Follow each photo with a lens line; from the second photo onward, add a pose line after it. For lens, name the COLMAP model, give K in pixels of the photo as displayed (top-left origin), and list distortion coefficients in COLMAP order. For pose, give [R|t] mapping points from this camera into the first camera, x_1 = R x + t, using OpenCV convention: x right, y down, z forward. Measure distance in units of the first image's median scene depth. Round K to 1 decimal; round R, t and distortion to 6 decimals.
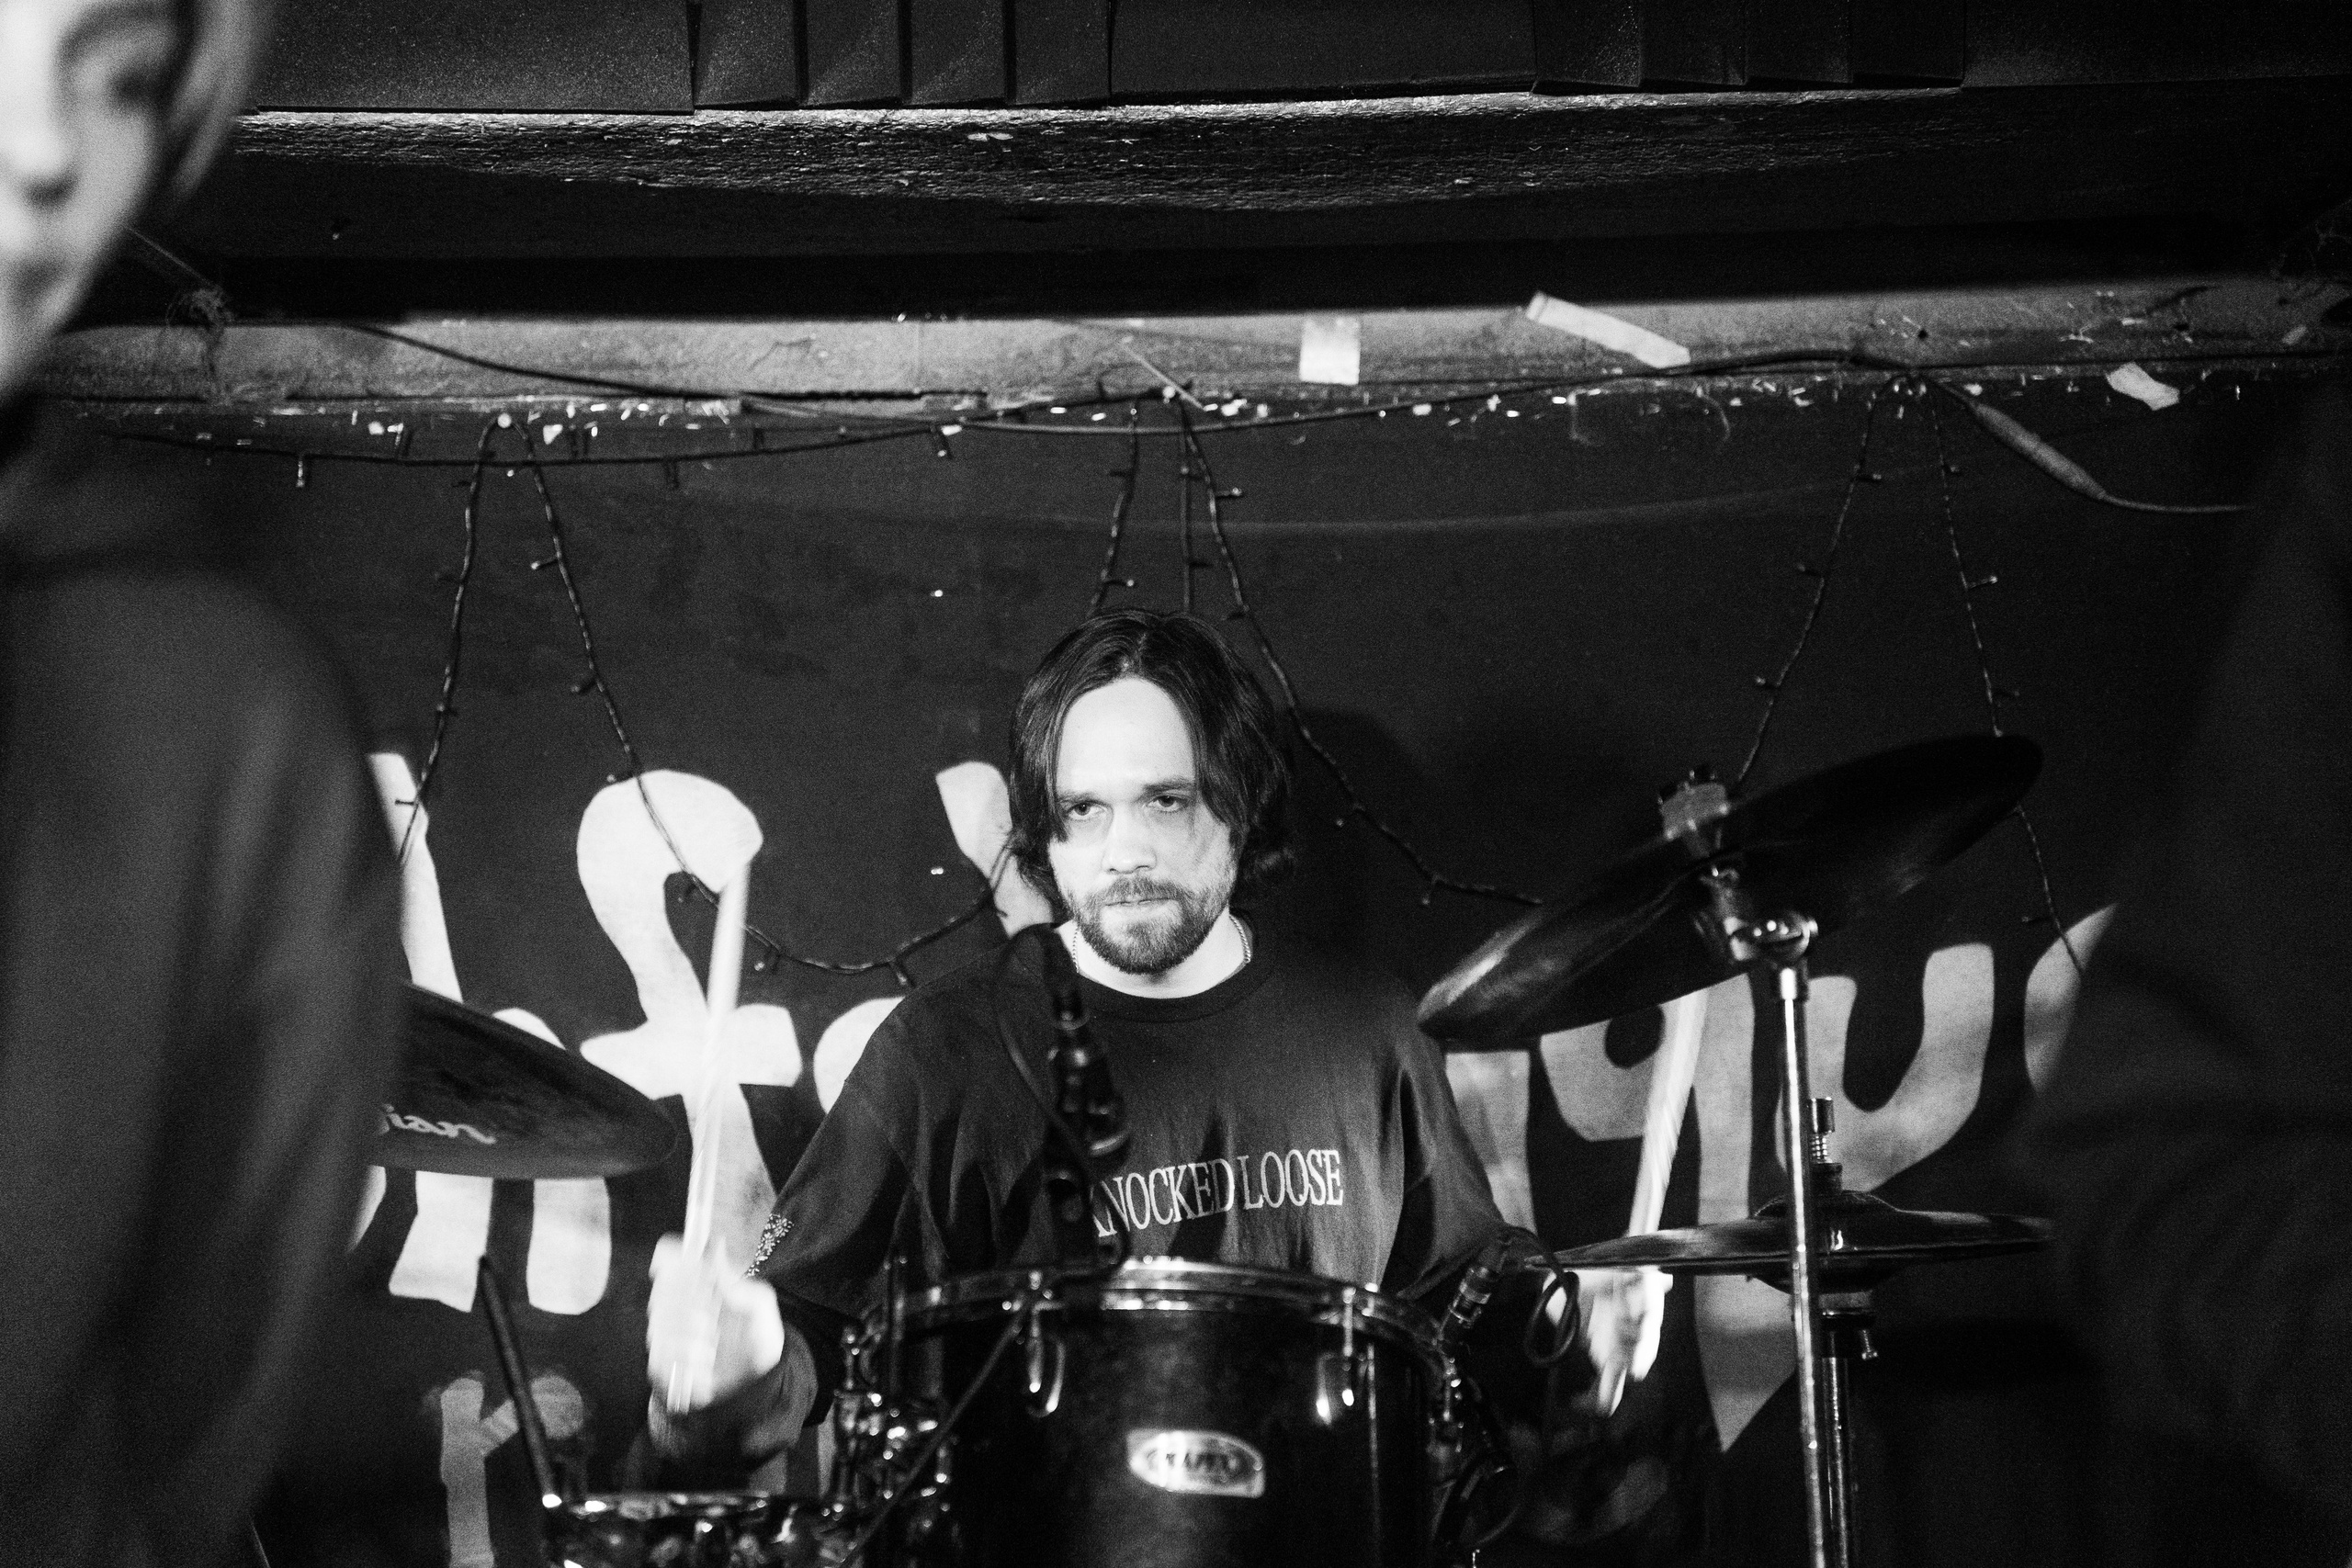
lens RADIAL K [[5079.9, 0, 1176.0], [0, 5079.9, 784.0], [0, 0, 1]] dist [0.564220, 0.225807]
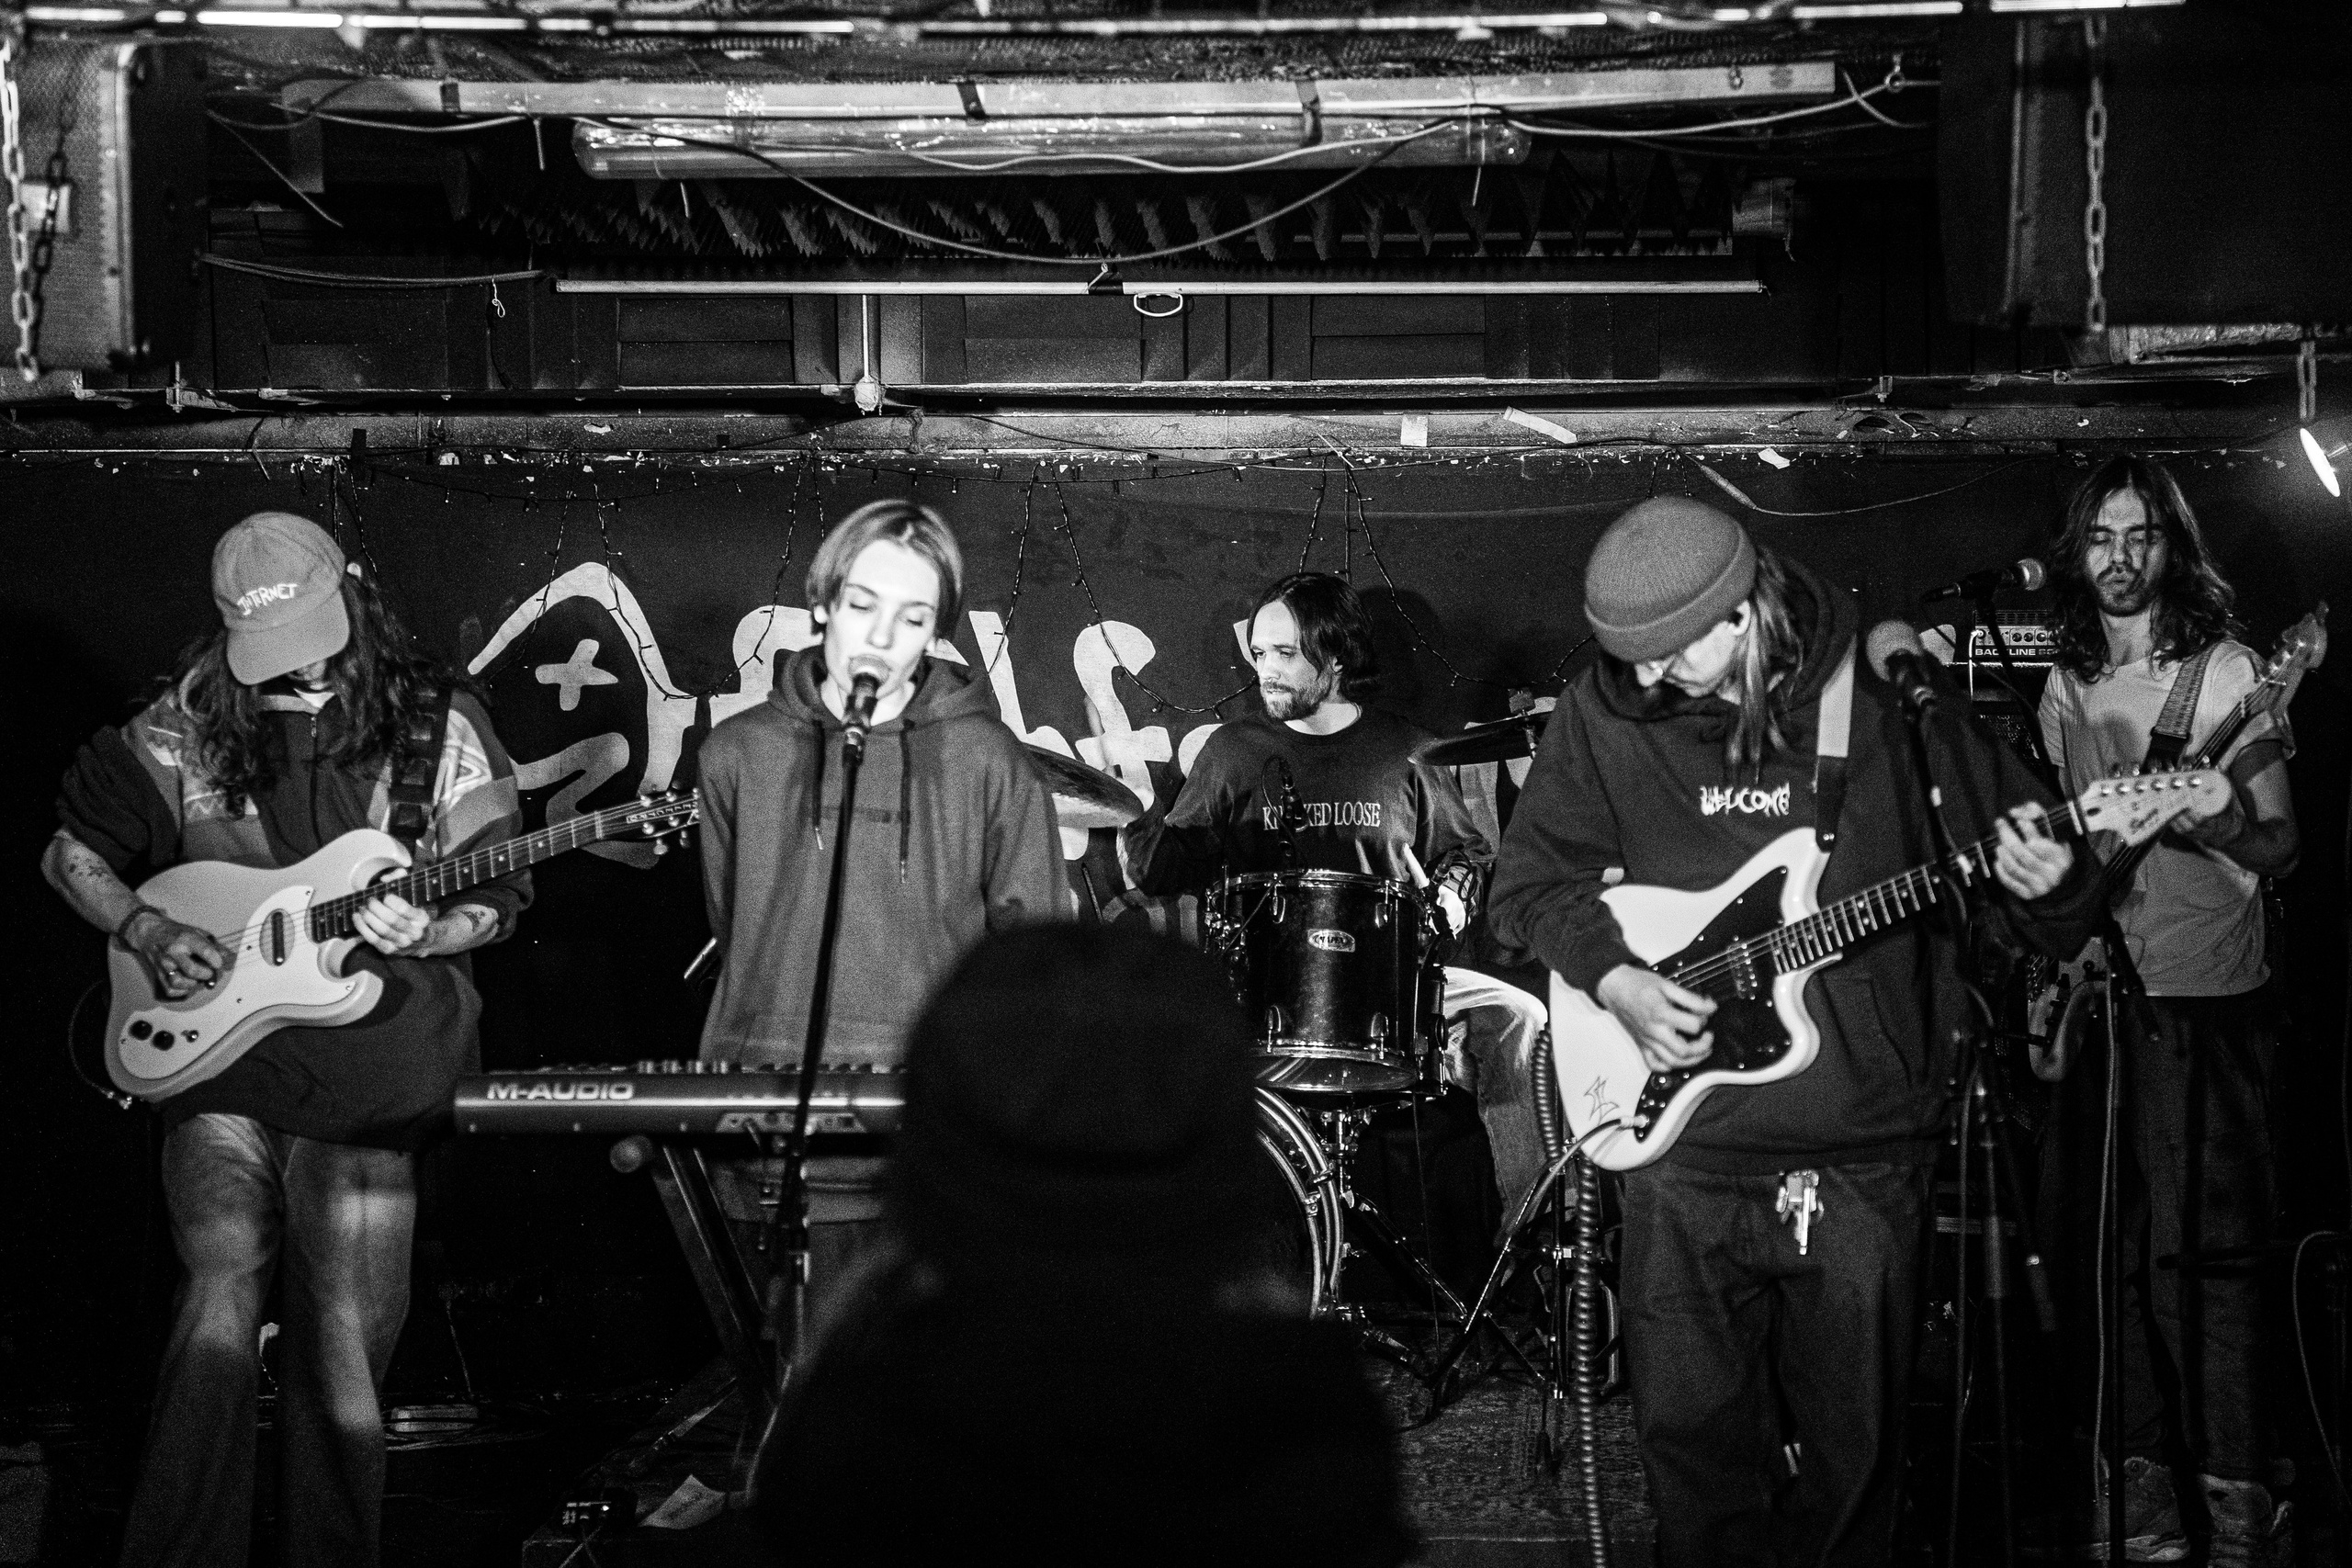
lens RADIAL K [[4222.1, 0, 1176.0], [0, 4222.1, 784.0], [0, 0, 1]] dist [0.009666, 0.025223]
pose [[0.998618, 0.013129, -0.050885, 0.022941], [-0.007616, 0.994225, 0.107044, -0.131287], [0.051997, -0.106509, 0.992951, -0.850040]]
